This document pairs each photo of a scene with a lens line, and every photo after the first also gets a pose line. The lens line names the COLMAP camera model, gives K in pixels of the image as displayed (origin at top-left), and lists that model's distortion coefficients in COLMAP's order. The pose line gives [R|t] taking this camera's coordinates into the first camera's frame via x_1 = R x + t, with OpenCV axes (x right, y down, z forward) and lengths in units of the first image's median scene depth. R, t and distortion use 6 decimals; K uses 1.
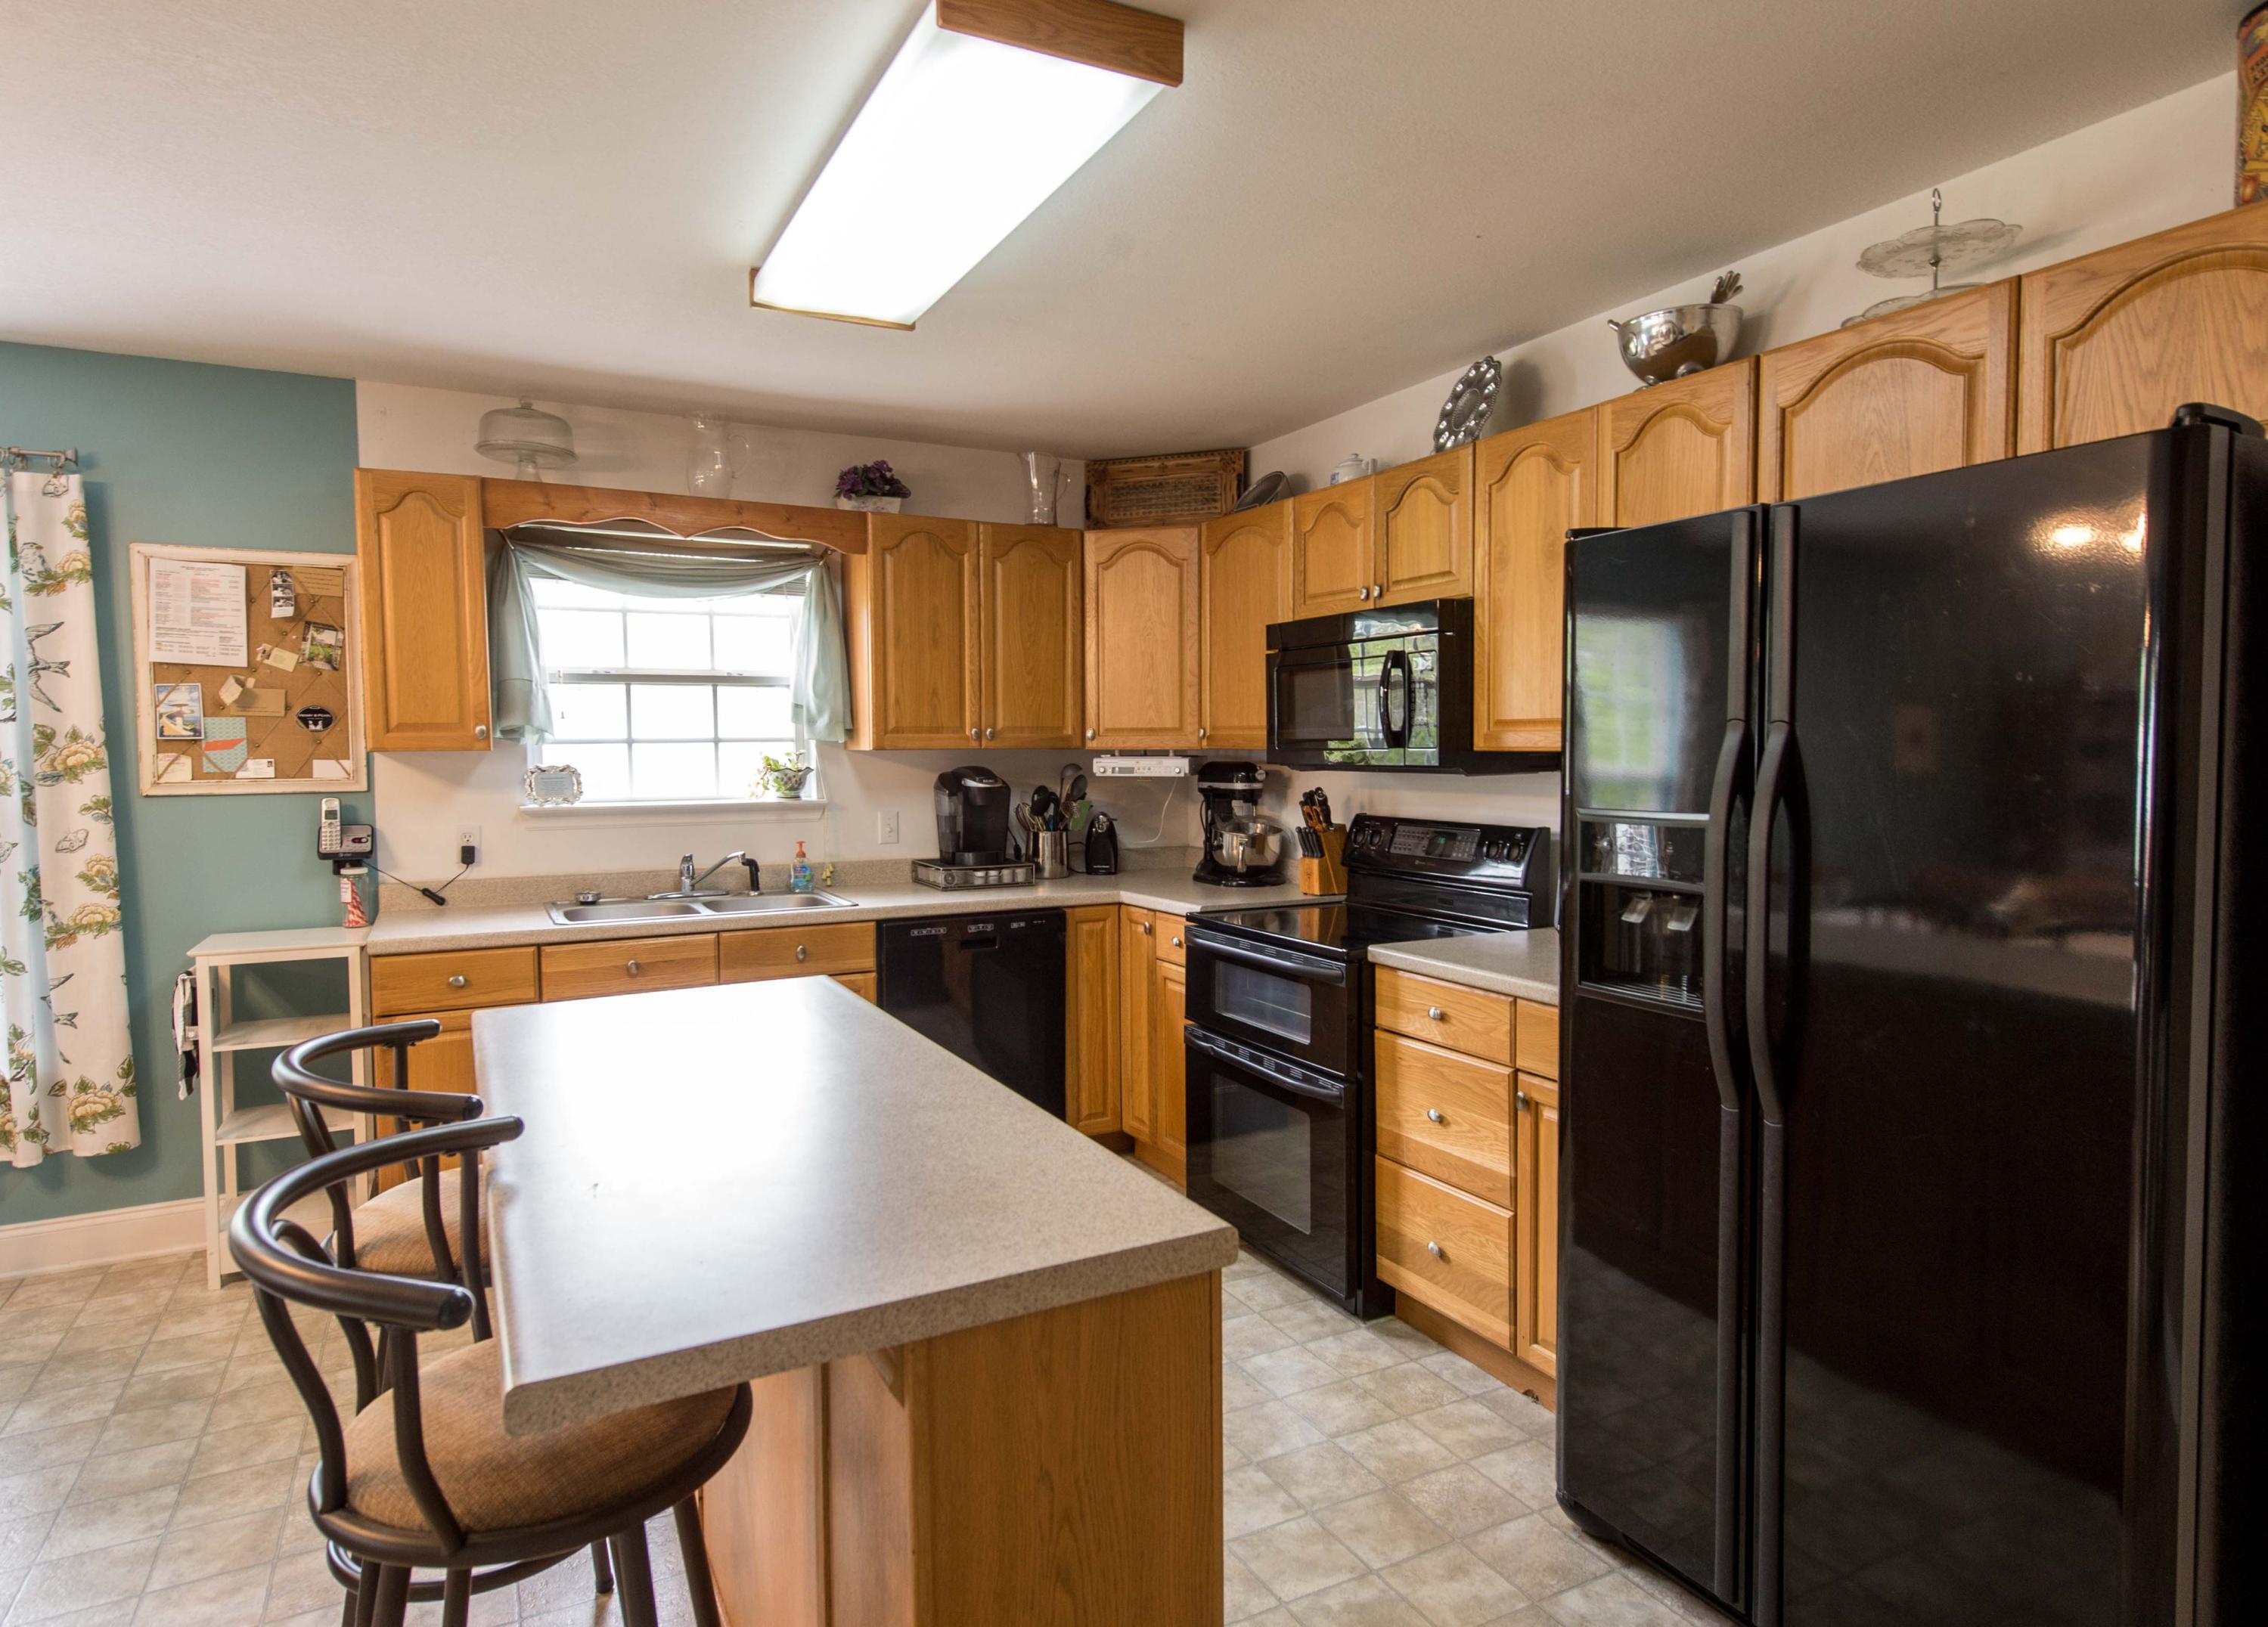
lens RADIAL K [[1279.3, 0, 1116.6], [0, 1279.3, 804.5], [0, 0, 1]] dist [0.011961, -0.001830]
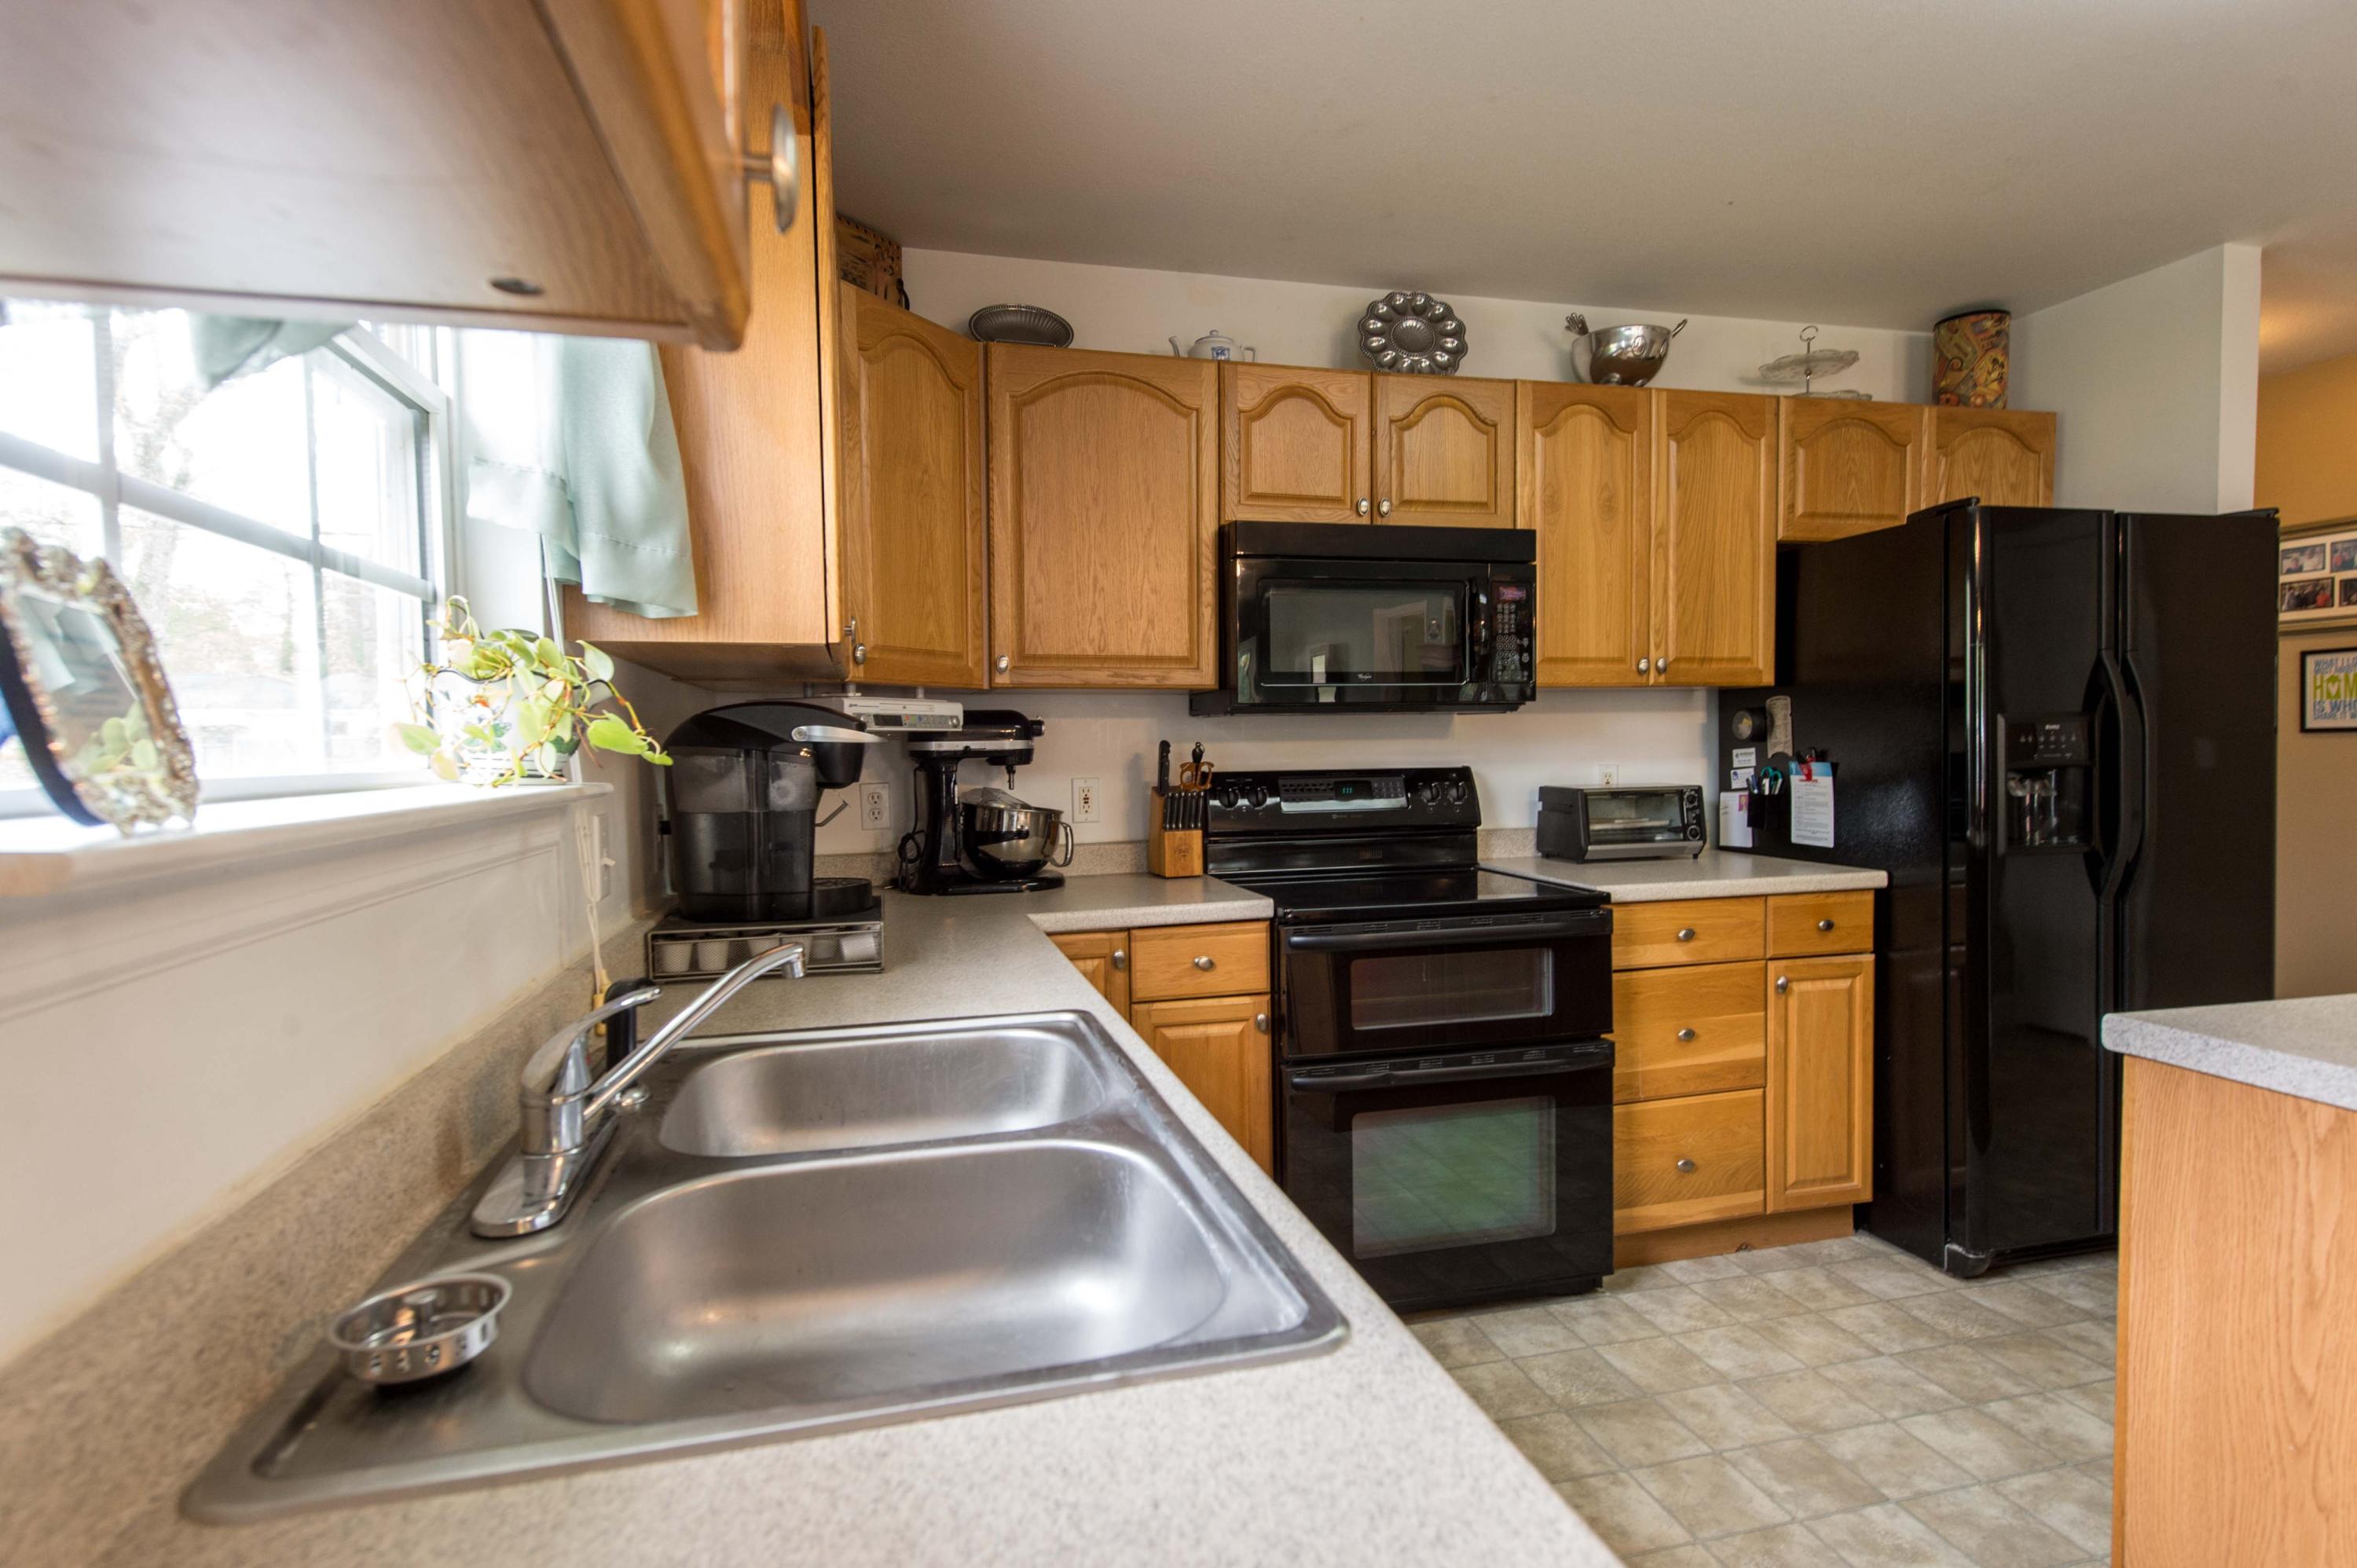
lens RADIAL K [[1157.2, 0, 1175.7], [0, 1157.2, 778.7], [0, 0, 1]] dist [0.014780, -0.005443]
pose [[0.222682, -0.027428, 0.974505, -0.585545], [0.061560, 0.998005, 0.014022, 0.000898], [-0.972946, 0.056868, 0.223926, 0.928197]]
